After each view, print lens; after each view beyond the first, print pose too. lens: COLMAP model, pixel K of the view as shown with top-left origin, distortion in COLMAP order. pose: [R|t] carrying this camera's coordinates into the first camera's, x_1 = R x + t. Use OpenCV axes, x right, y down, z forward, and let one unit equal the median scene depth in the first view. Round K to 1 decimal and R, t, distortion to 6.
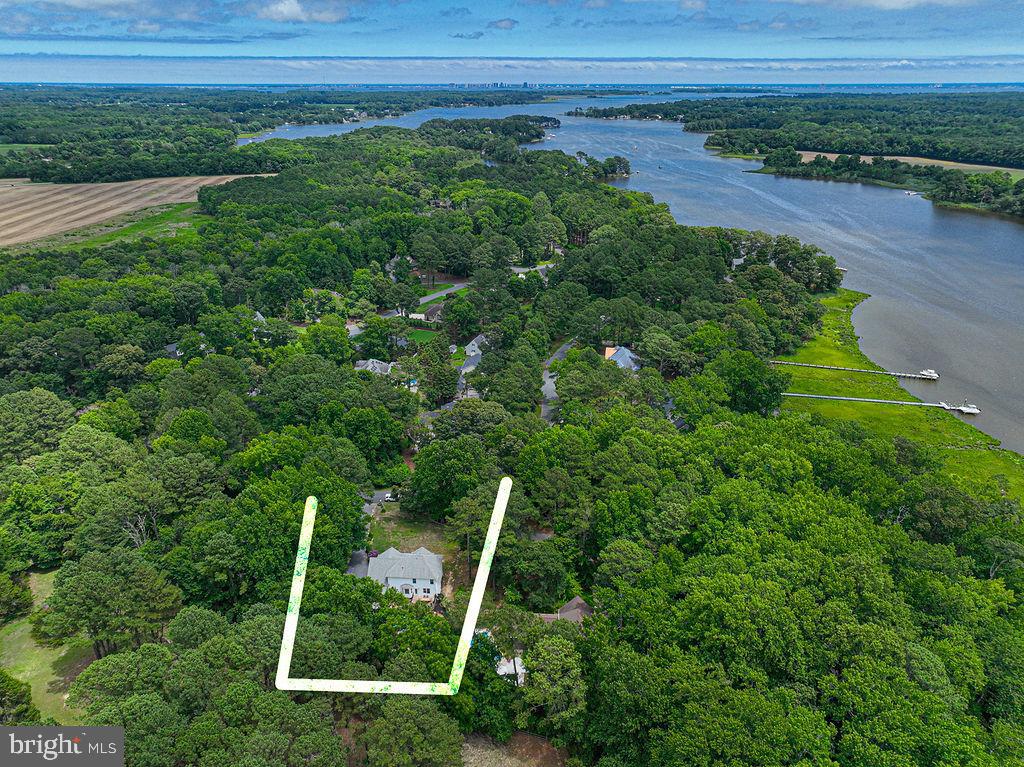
lens RADIAL K [[733.2, 0, 516.9], [0, 733.2, 369.1], [0, 0, 1]] dist [-0.005608, 0.028348]
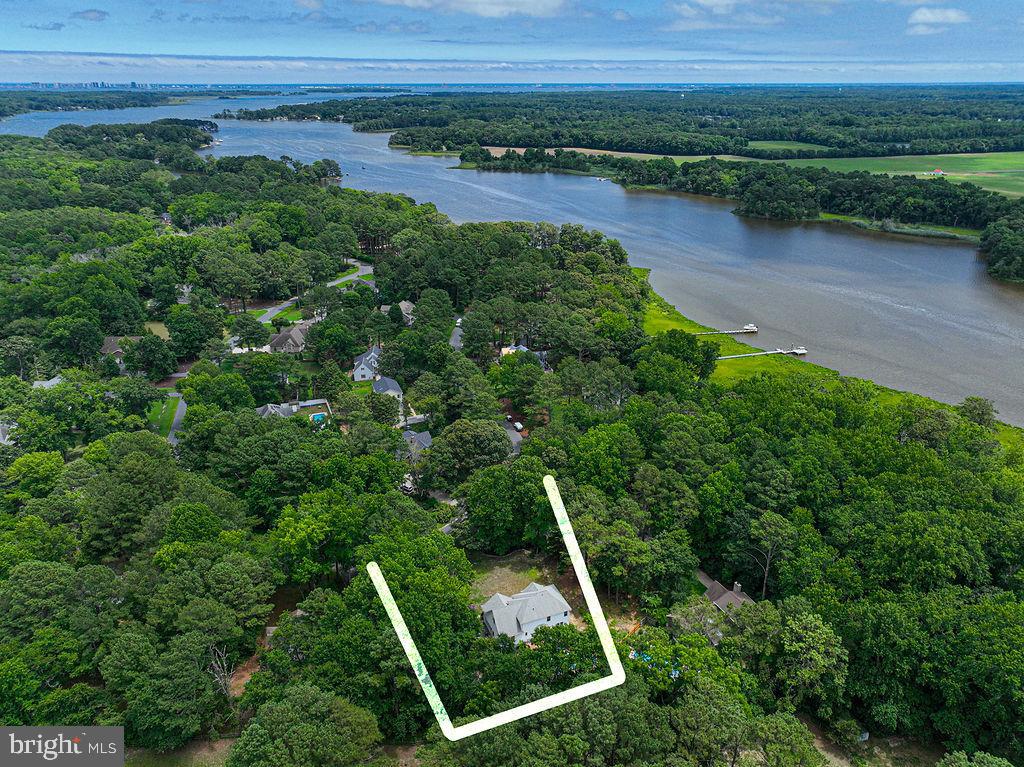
lens RADIAL K [[733.2, 0, 516.9], [0, 733.2, 369.1], [0, 0, 1]] dist [-0.005608, 0.028348]
pose [[0.890648, -0.168642, 0.422262, -0.087151], [0.168516, 0.984969, 0.037935, -0.011025], [-0.422312, 0.037371, 0.905680, 0.026310]]
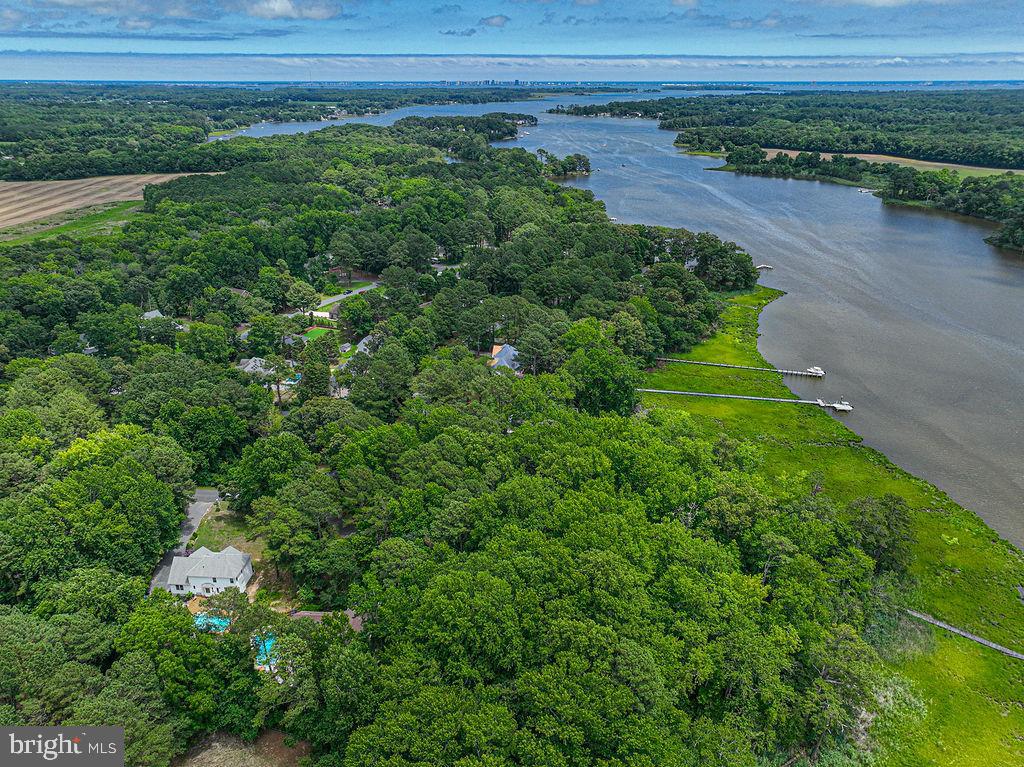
lens RADIAL K [[733.2, 0, 516.9], [0, 733.2, 369.1], [0, 0, 1]] dist [-0.005608, 0.028348]
pose [[0.999981, -0.002188, 0.005772, 0.044593], [0.002171, 0.999993, 0.003082, -0.000087], [-0.005778, -0.003070, 0.999979, -0.000239]]
